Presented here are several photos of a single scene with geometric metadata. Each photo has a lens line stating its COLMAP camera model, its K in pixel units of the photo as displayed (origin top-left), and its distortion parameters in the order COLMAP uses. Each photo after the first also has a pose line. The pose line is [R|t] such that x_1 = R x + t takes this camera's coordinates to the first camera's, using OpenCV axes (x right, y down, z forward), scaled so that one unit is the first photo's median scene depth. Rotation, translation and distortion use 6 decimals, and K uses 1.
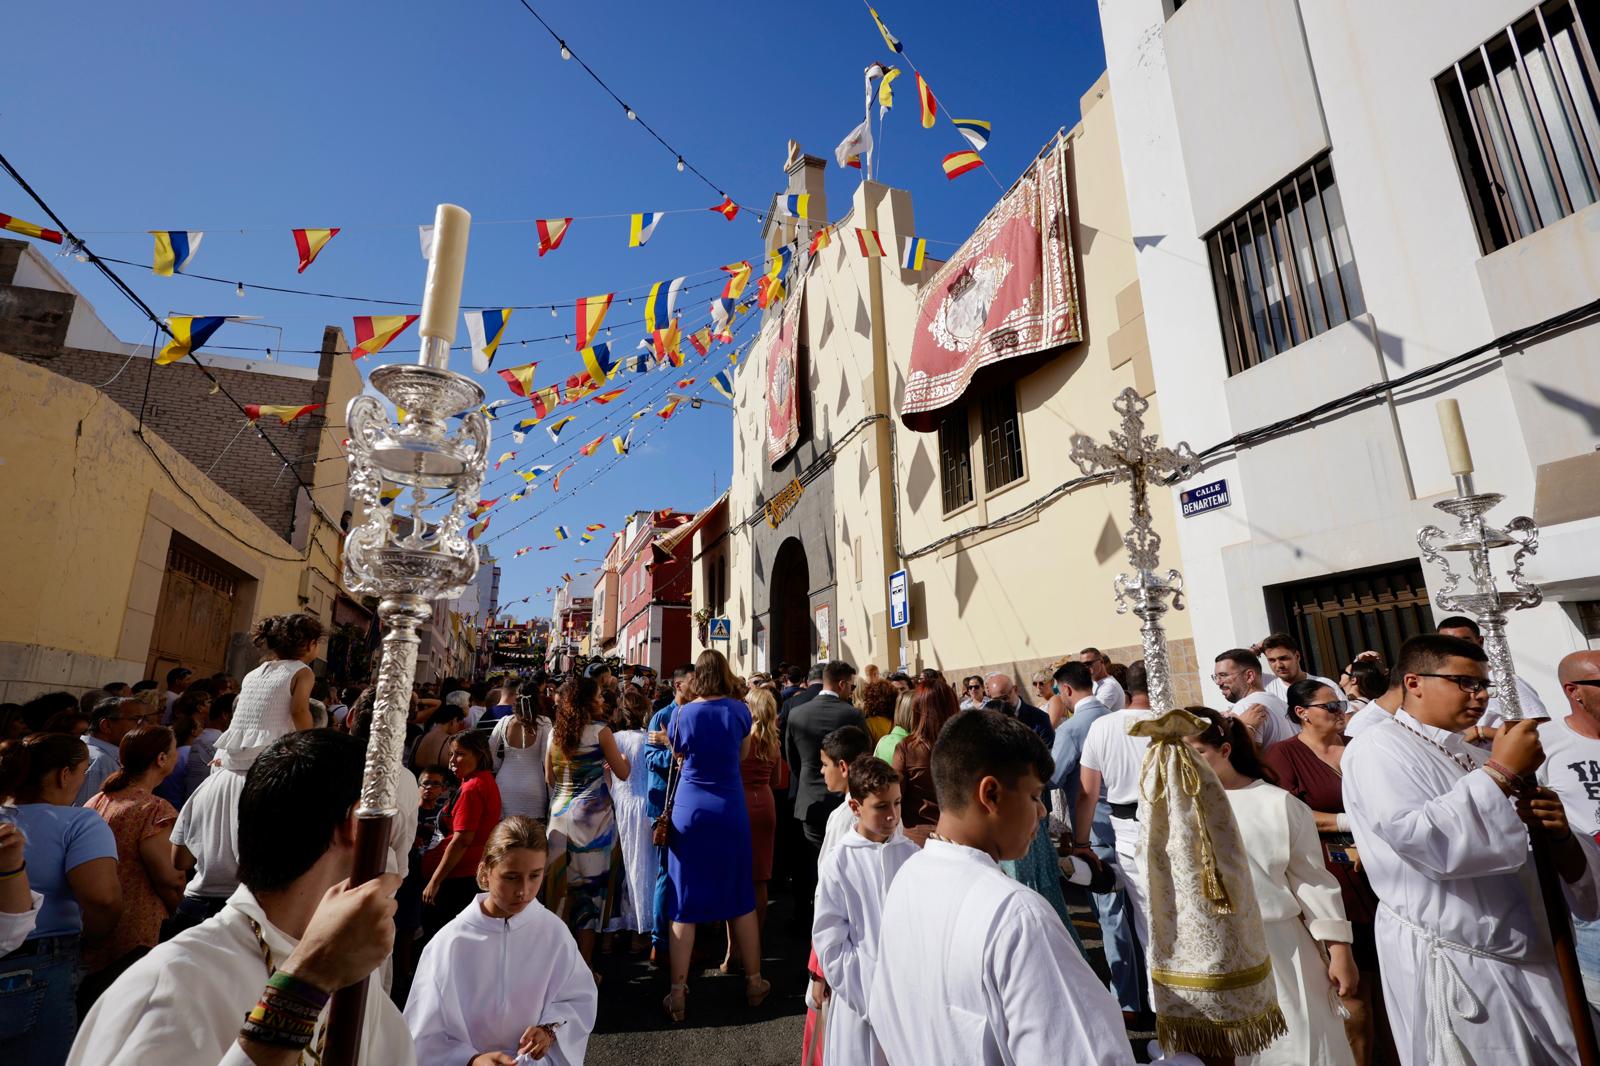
lens RADIAL K [[729.0, 0, 784.4], [0, 729.0, 535.3], [0, 0, 1]] dist [0.001192, -0.000070]
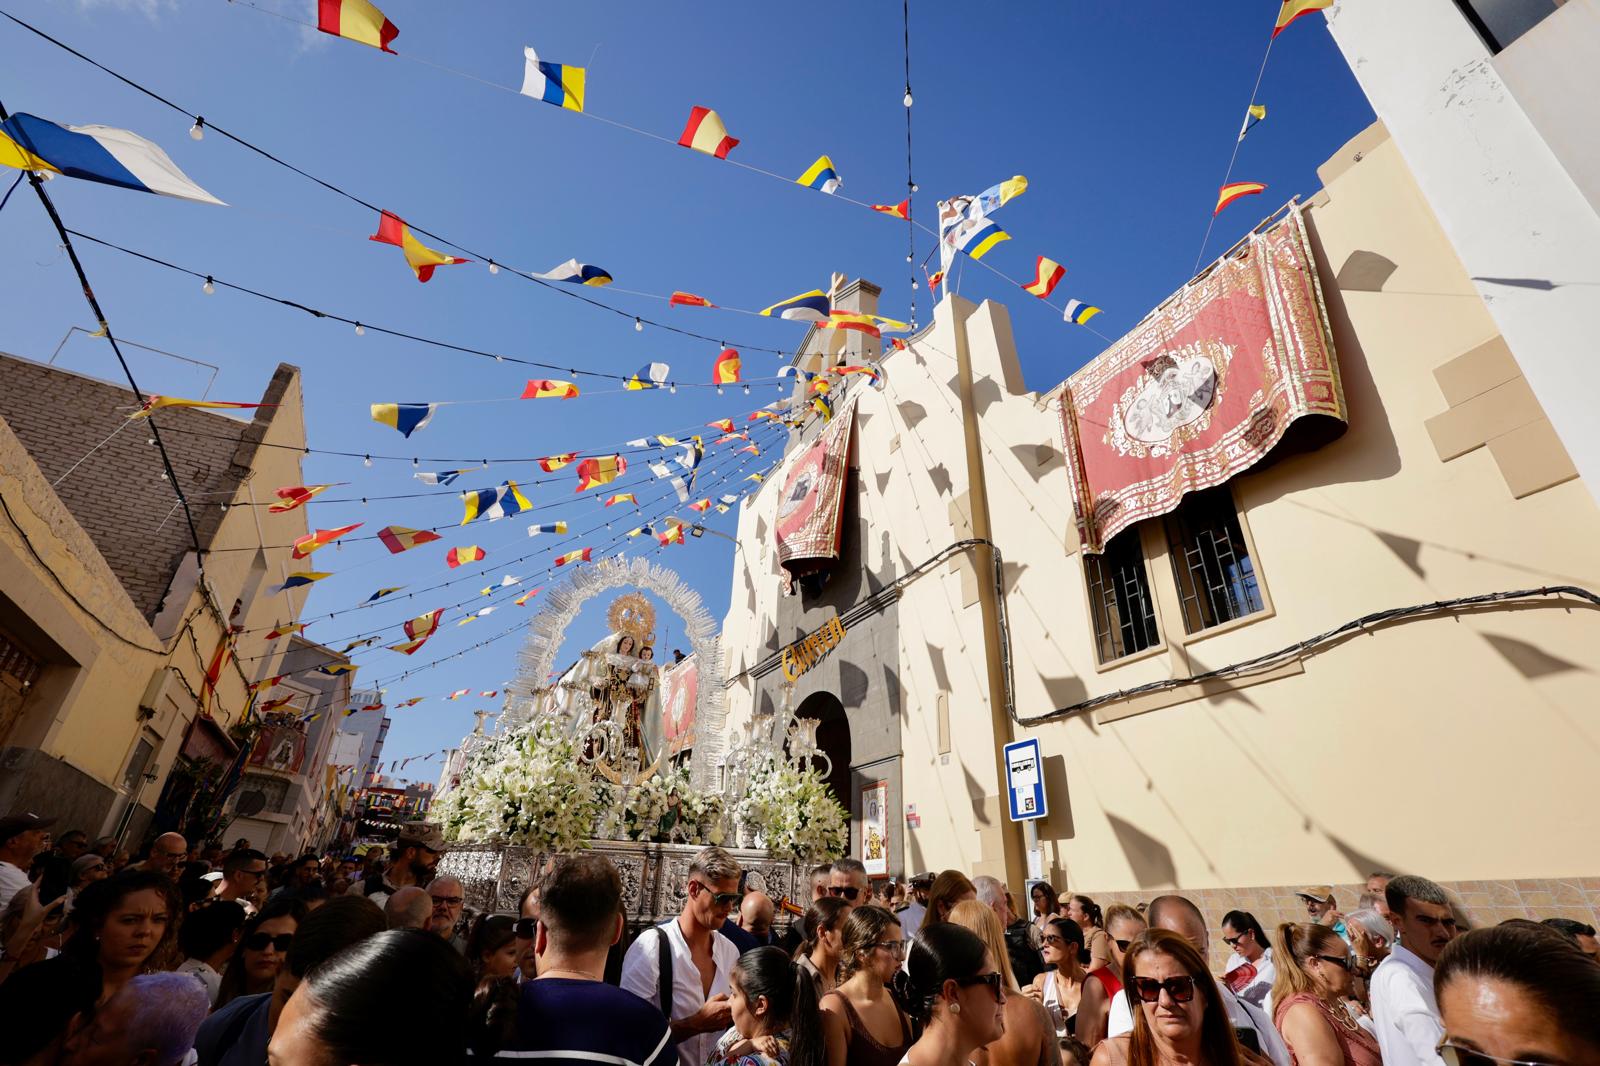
lens RADIAL K [[744.4, 0, 797.5], [0, 744.4, 530.9], [0, 0, 1]] dist [-0.000537, 0.001118]
pose [[0.989425, 0.111846, 0.092348, -0.143016], [-0.086250, 0.965584, -0.245373, 0.044099], [-0.116613, 0.234813, 0.965020, 0.221873]]
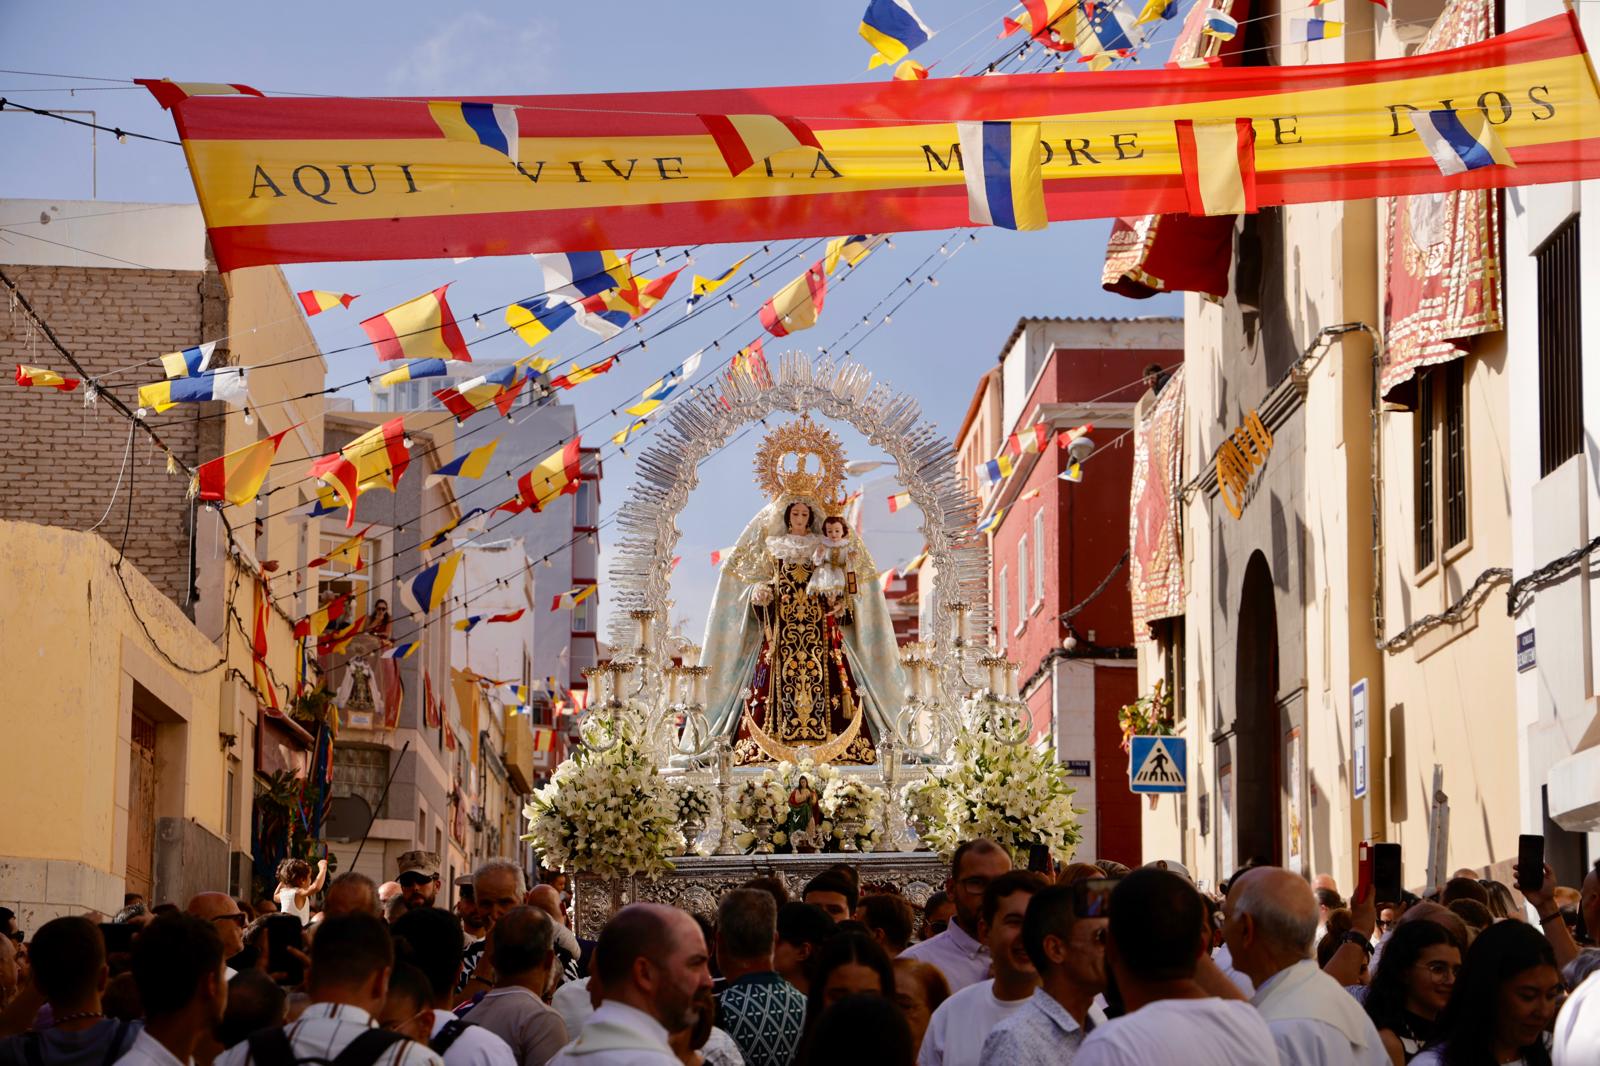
lens RADIAL K [[3352.7, 0, 802.8], [0, 3352.7, 536.5], [0, 0, 1]] dist [0.068431, 0.244145]
pose [[0.951197, -0.032669, -0.306852, 0.419541], [0.060373, 0.994865, 0.081229, -0.213354], [0.302622, -0.095790, 0.948285, -1.042908]]
